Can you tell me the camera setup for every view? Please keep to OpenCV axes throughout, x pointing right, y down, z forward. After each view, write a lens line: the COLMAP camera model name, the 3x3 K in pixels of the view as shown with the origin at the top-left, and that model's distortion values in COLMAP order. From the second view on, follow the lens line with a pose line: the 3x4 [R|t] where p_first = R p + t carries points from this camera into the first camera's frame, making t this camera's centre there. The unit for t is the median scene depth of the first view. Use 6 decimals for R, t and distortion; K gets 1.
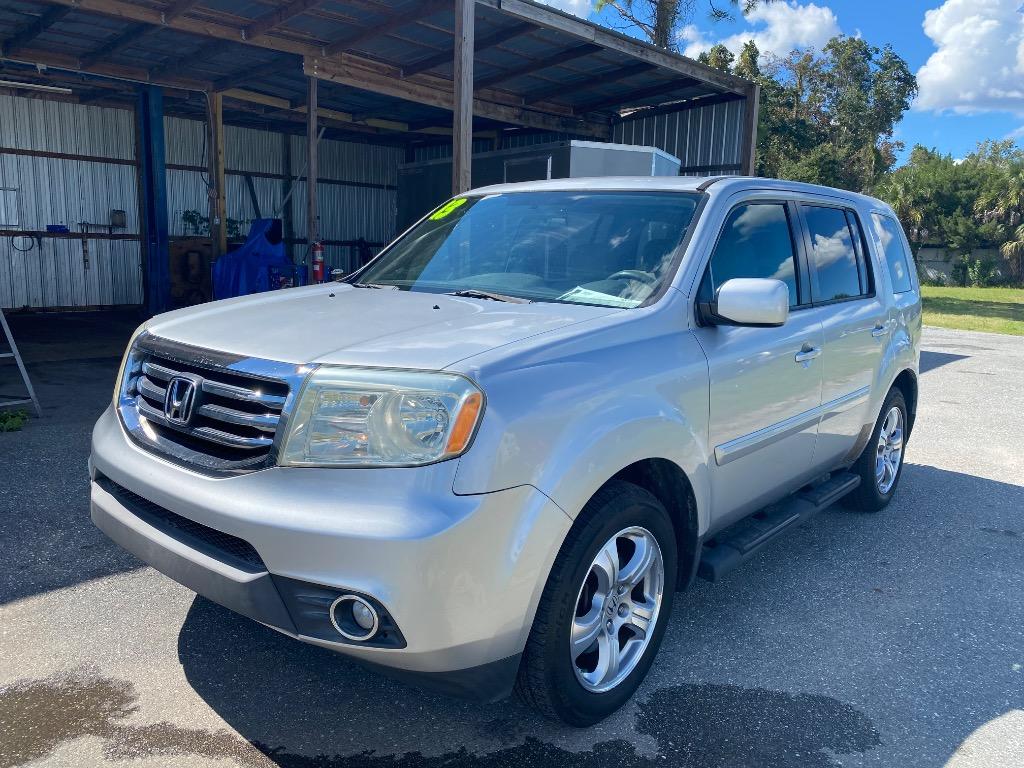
lens RADIAL K [[778.6, 0, 514.1], [0, 778.6, 379.2], [0, 0, 1]] dist [0.020577, -0.017476]
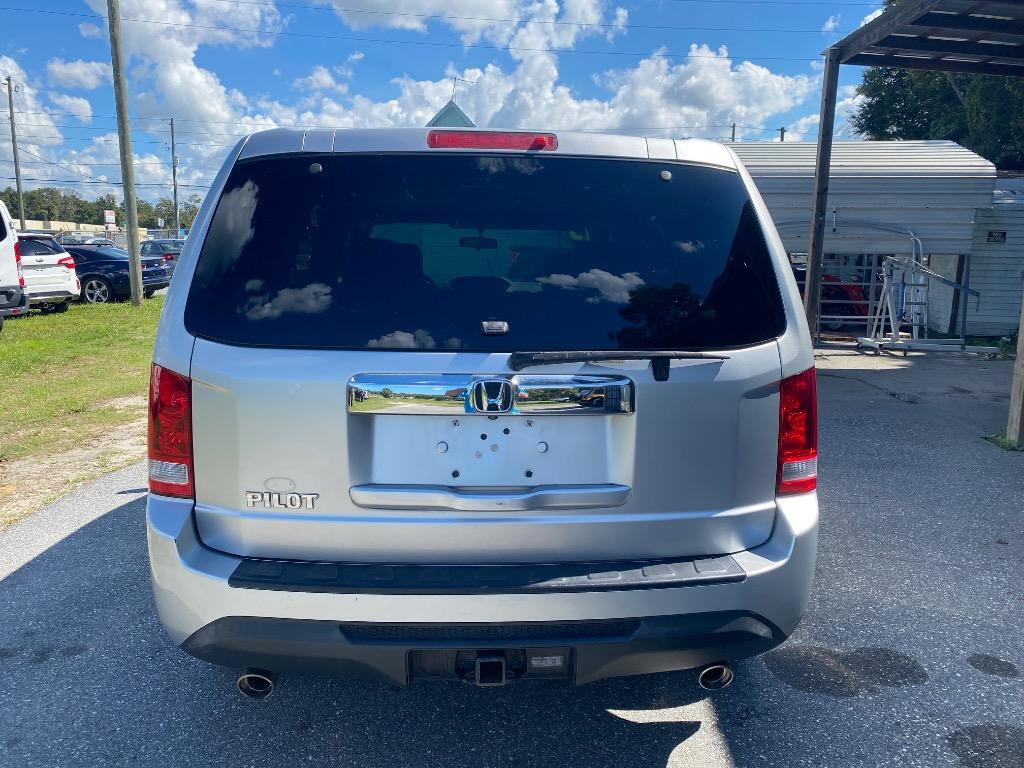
lens RADIAL K [[778.6, 0, 513.7], [0, 778.6, 385.9], [0, 0, 1]] dist [0.020577, -0.017476]
pose [[-0.716595, 0.074976, -0.693448, 1.026111], [-0.156982, 0.951361, 0.265084, -0.350595], [0.679594, 0.298817, -0.669970, 2.150812]]
